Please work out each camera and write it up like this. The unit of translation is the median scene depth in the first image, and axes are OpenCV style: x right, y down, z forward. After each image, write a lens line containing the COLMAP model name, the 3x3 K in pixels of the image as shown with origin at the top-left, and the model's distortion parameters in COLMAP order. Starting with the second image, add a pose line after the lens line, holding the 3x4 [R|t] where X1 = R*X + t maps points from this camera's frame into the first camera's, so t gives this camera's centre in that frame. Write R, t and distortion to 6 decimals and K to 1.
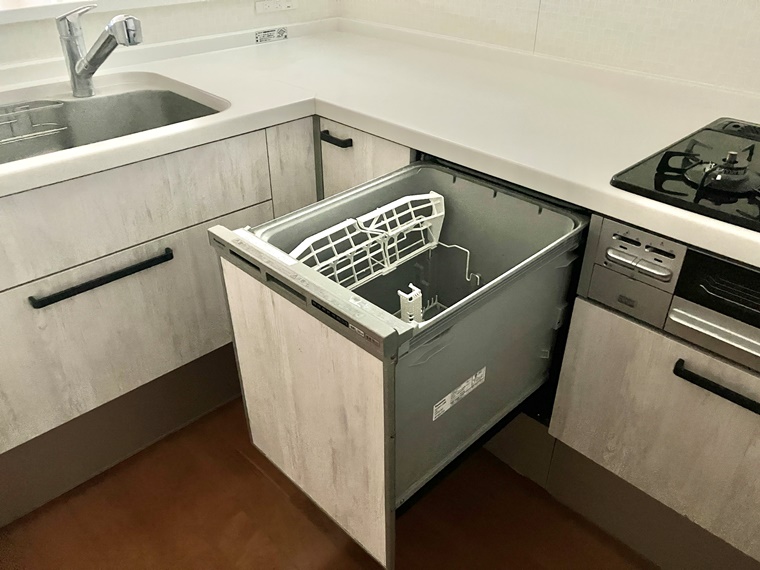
lens RADIAL K [[627.9, 0, 379.4], [0, 627.9, 284.3], [0, 0, 1]] dist [0.004127, 0.015694]
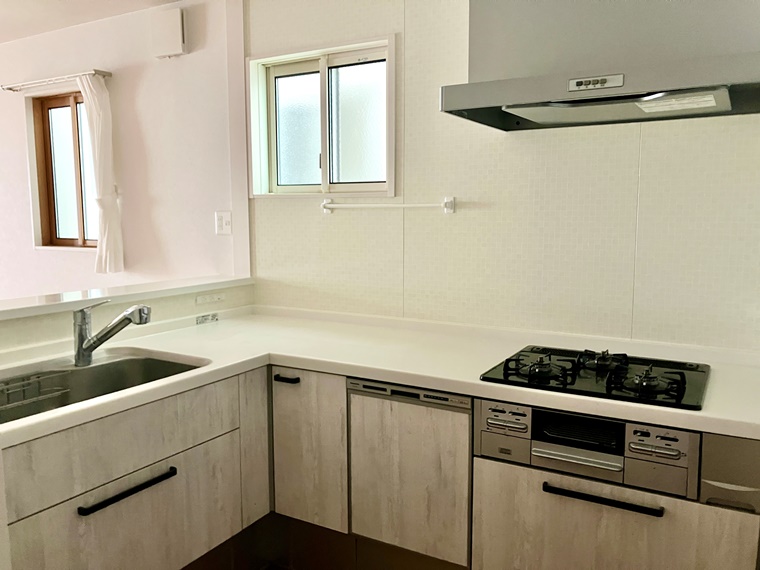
lens RADIAL K [[627.9, 0, 380.3], [0, 627.9, 284.4], [0, 0, 1]] dist [0.004127, 0.015694]
pose [[0.960603, -0.036322, 0.275541, -0.263907], [0.151788, 0.899068, -0.410655, 0.200366], [-0.232814, 0.436300, 0.869160, -0.389255]]
